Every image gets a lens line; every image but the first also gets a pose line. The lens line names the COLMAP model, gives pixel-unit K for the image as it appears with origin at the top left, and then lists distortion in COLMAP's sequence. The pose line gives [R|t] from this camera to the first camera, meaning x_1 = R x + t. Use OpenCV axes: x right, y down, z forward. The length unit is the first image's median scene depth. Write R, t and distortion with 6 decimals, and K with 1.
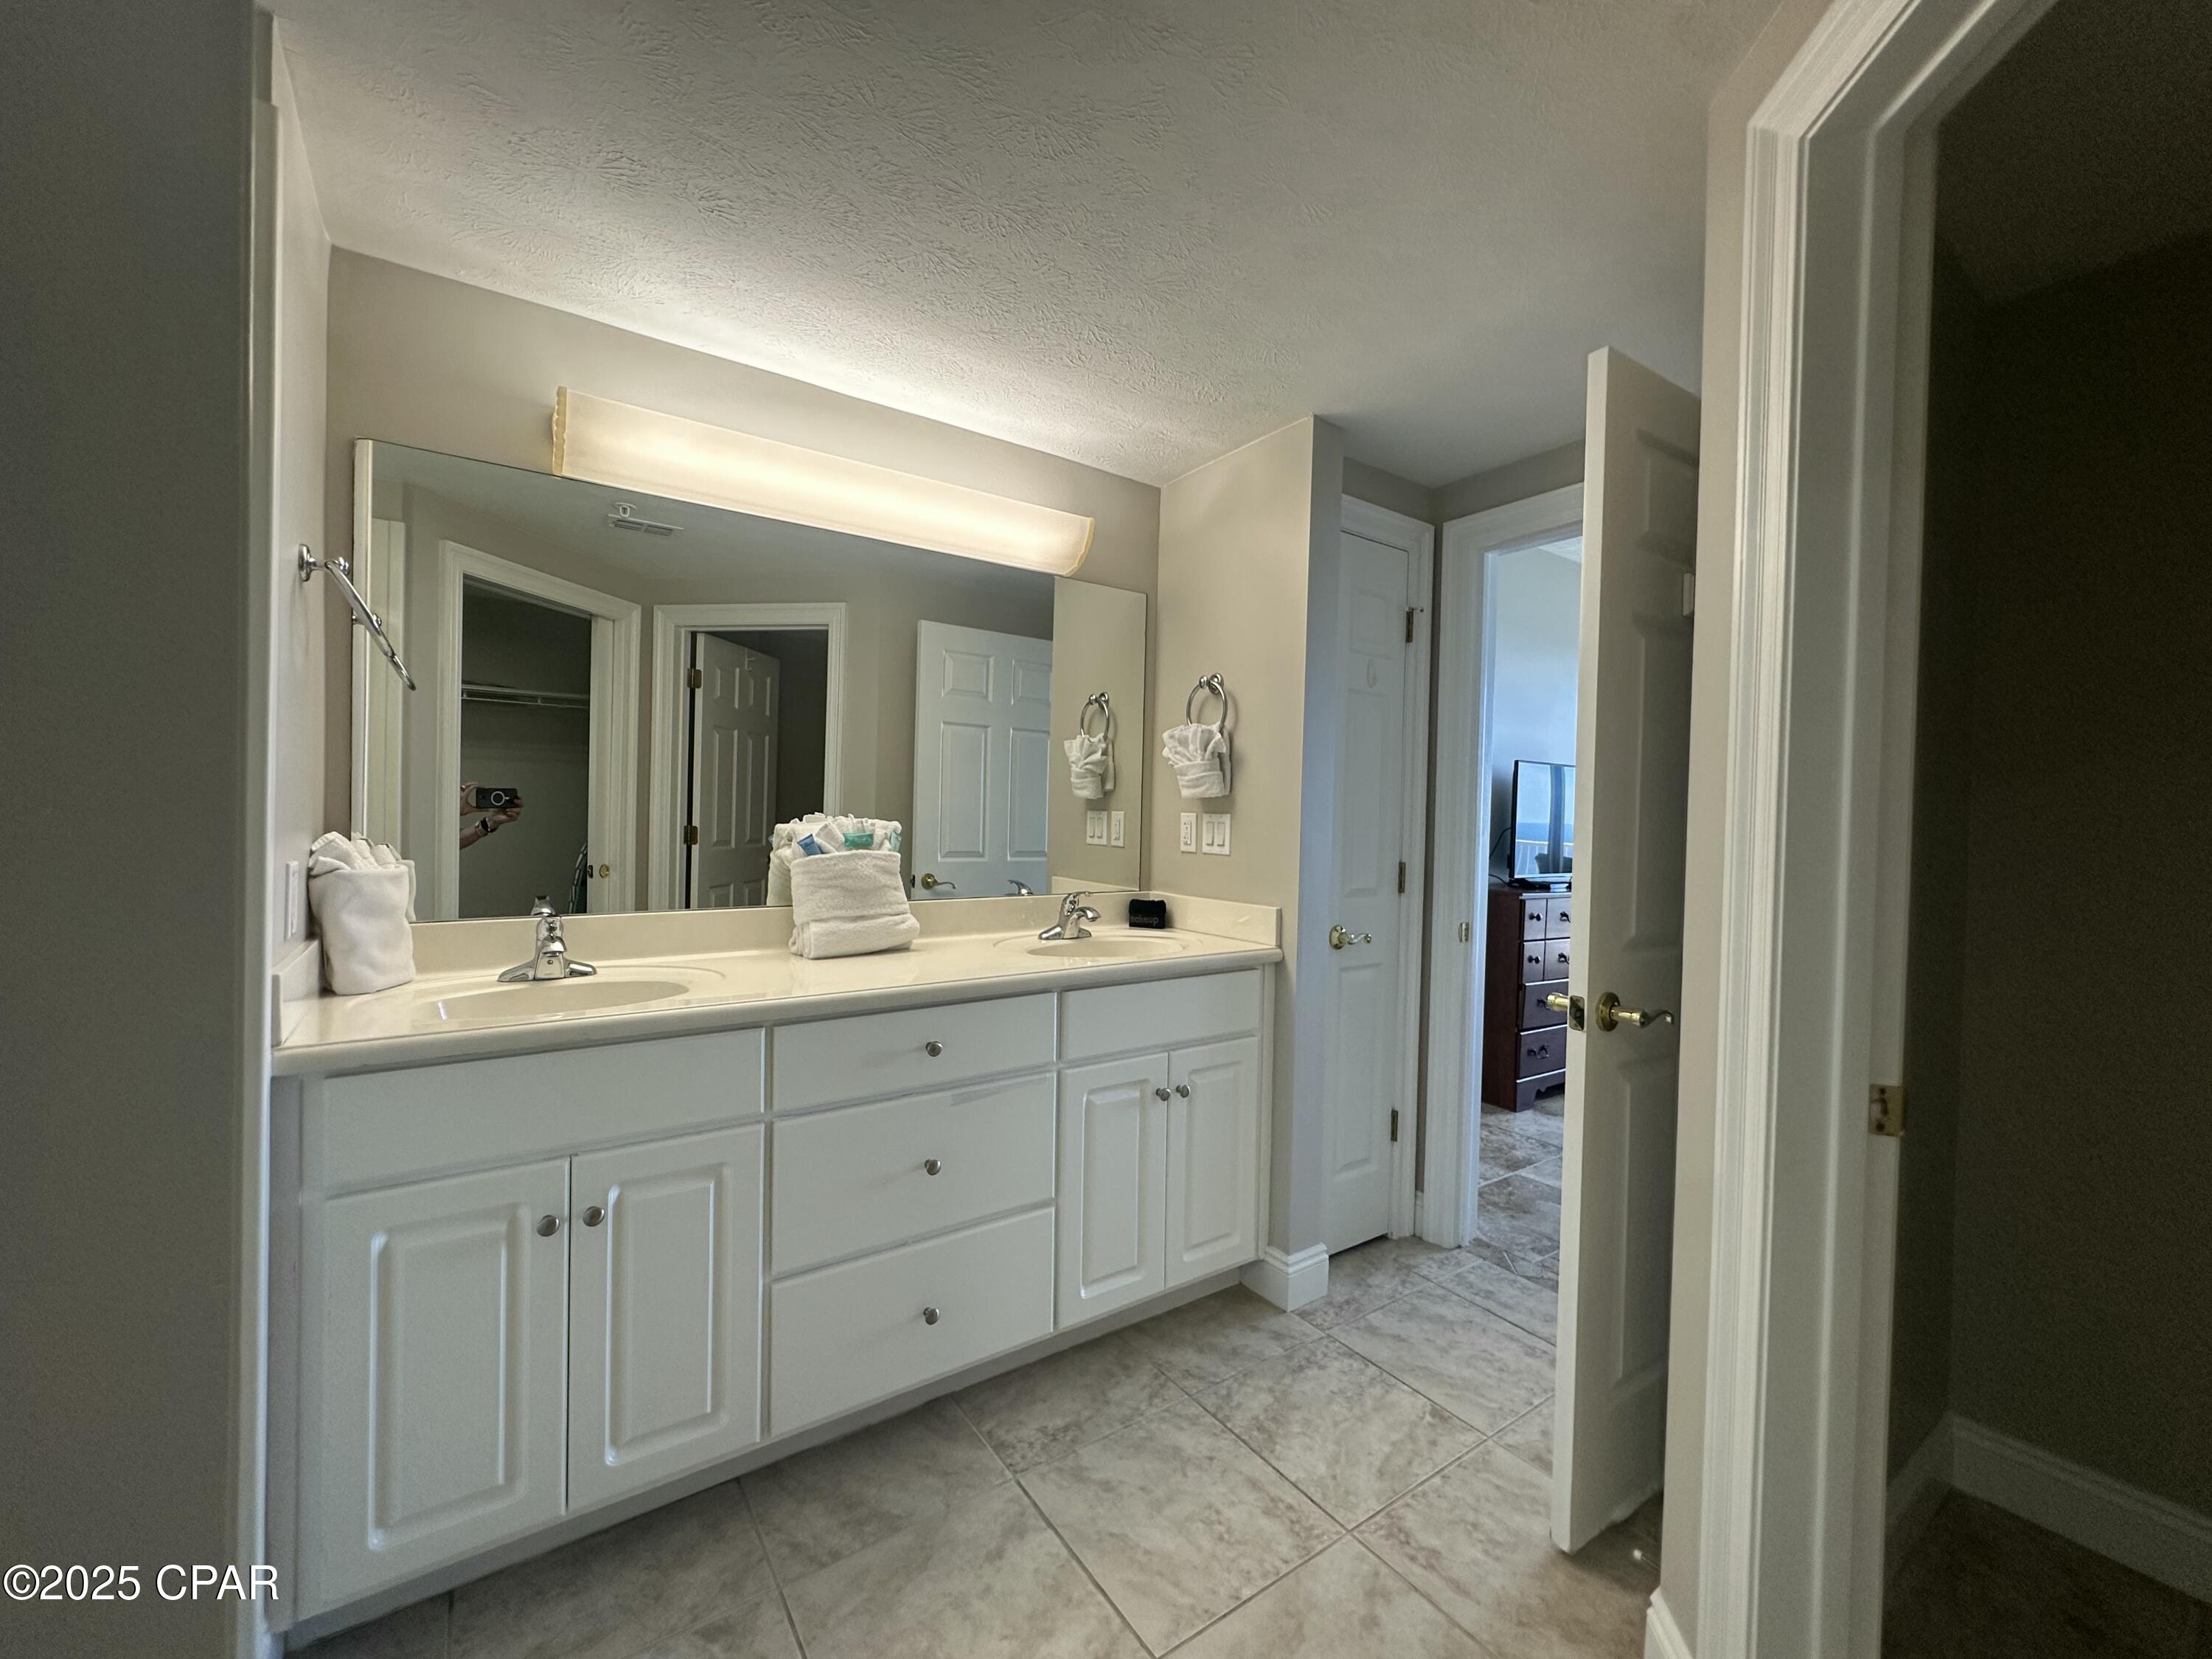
lens RADIAL K [[891.0, 0, 1105.7], [0, 891.0, 827.1], [0, 0, 1]] dist [-0.000108, -0.001184]
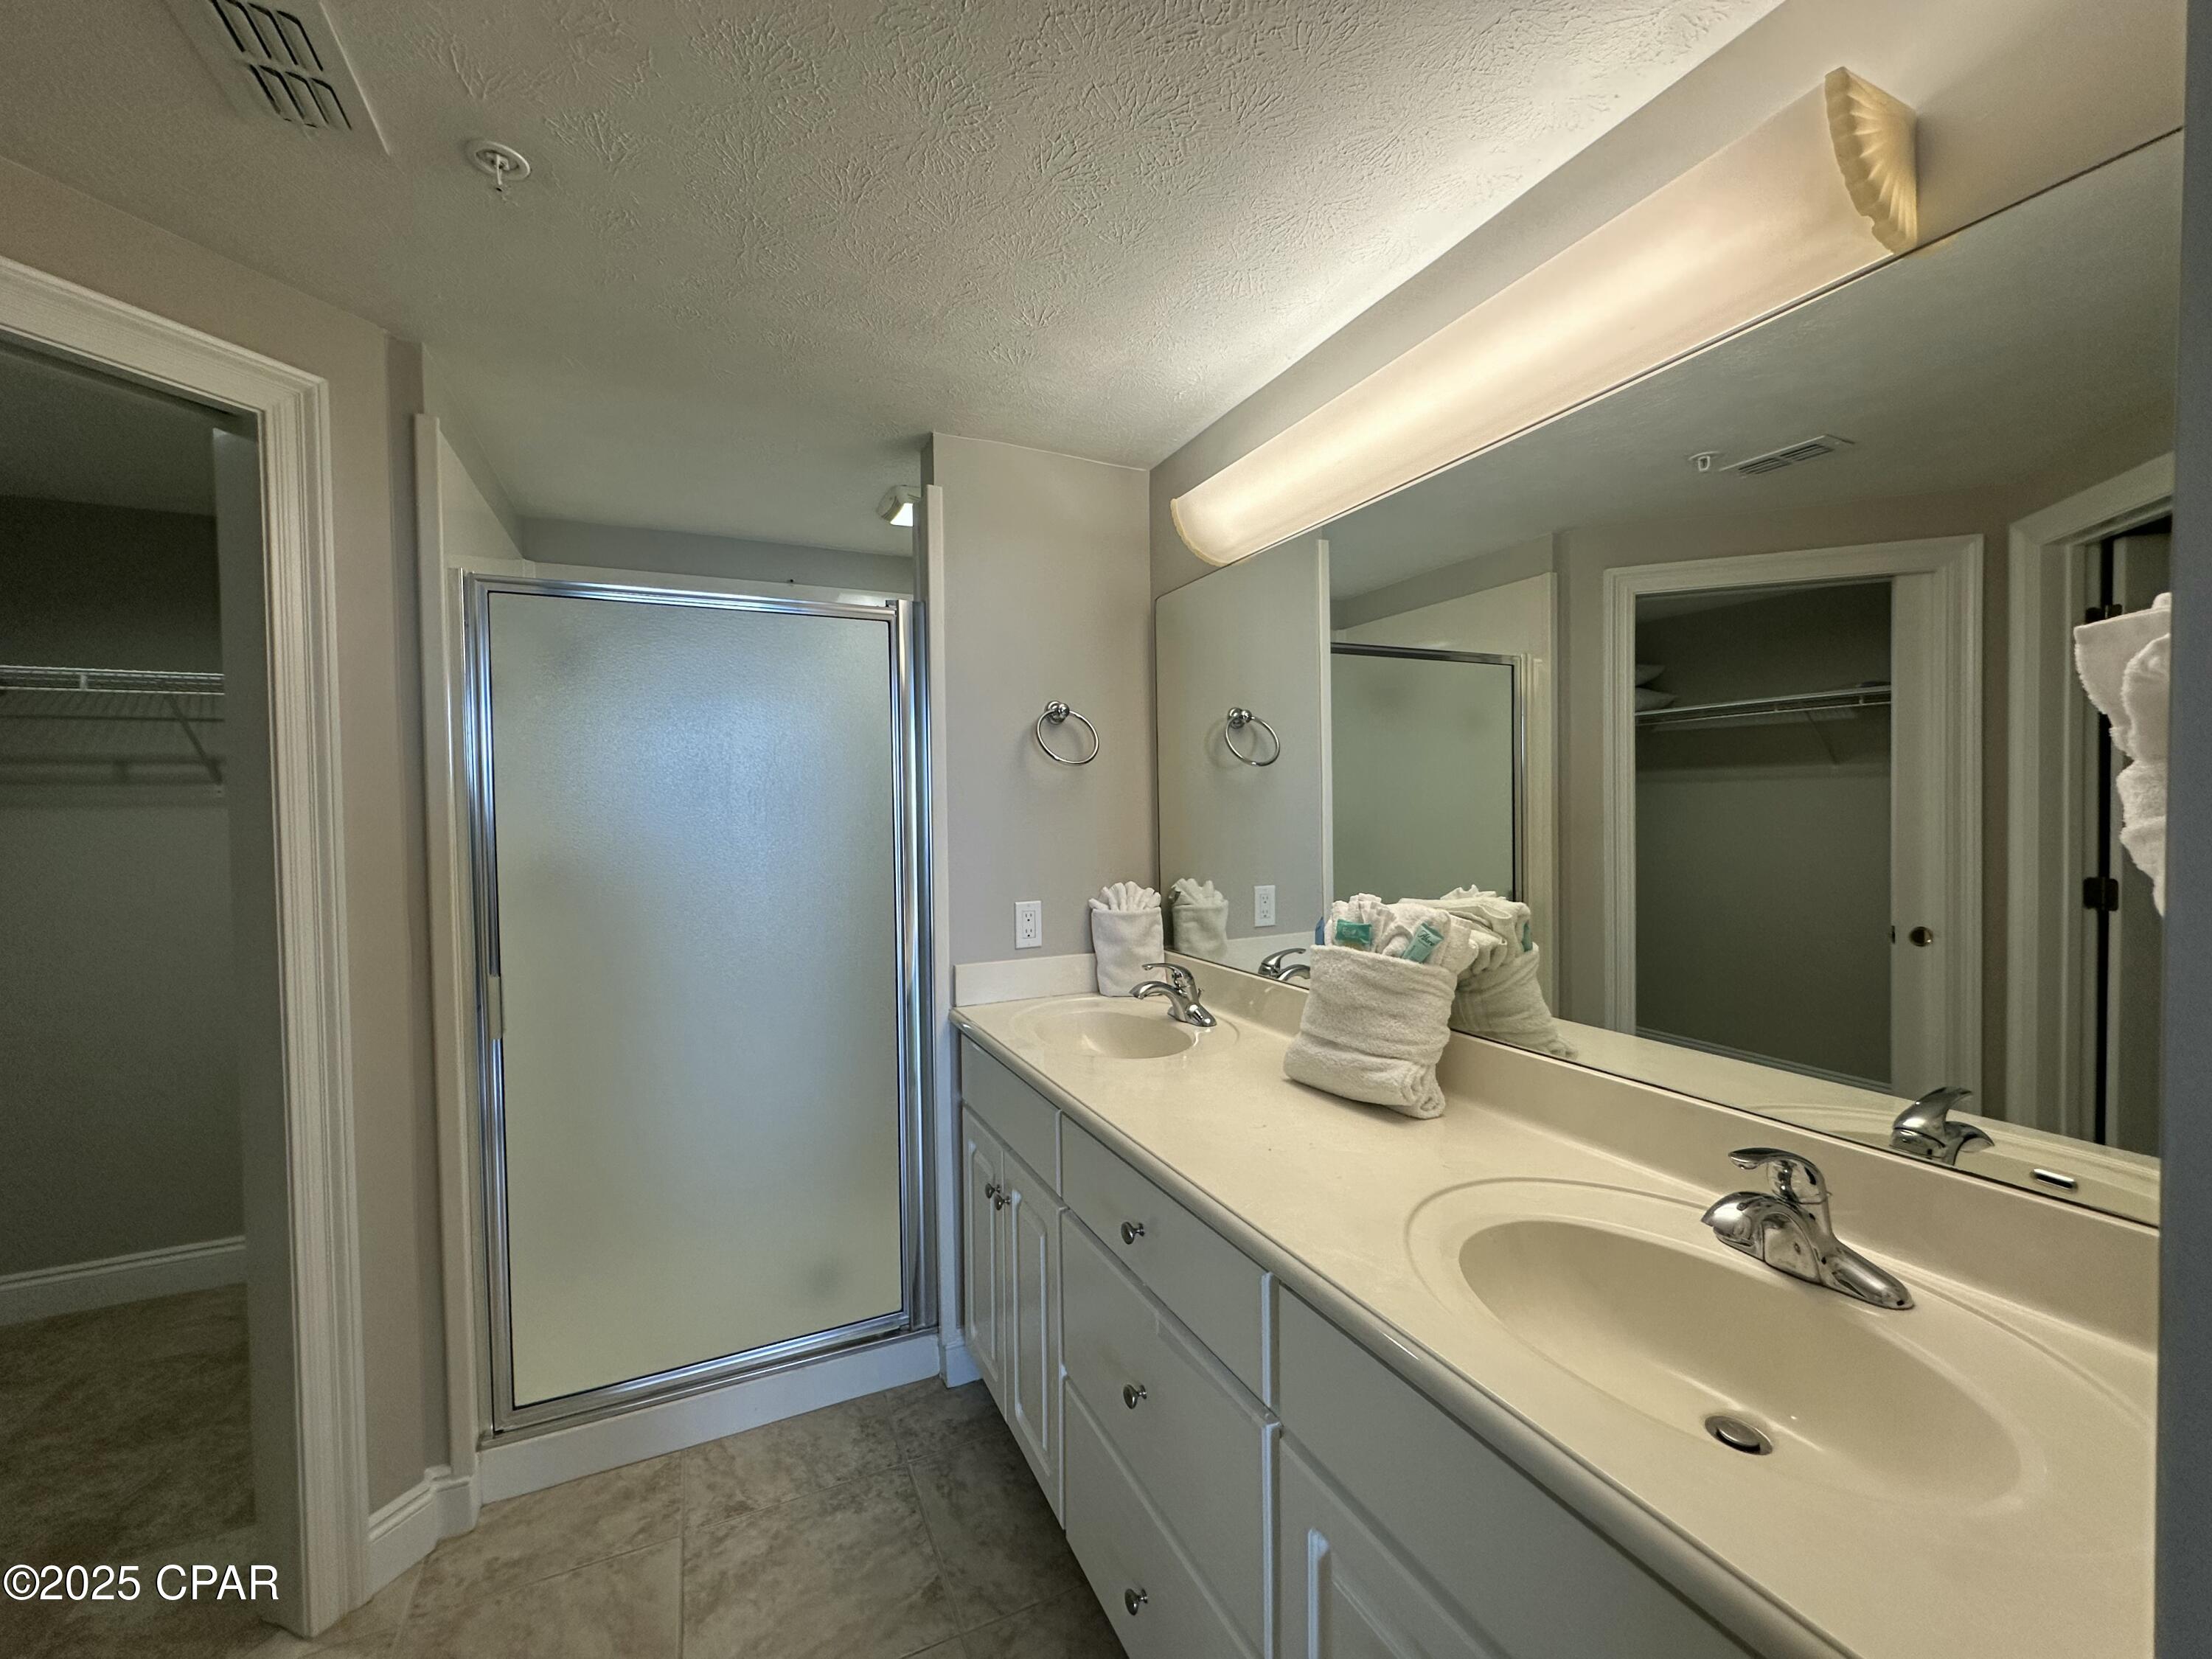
lens RADIAL K [[891.0, 0, 1100.3], [0, 891.0, 832.4], [0, 0, 1]] dist [-0.000108, -0.001184]
pose [[-0.179933, 0.009192, -0.983636, 0.349205], [-0.003316, 0.999945, 0.009951, -0.055256], [0.983673, 0.005052, -0.179892, 0.750796]]
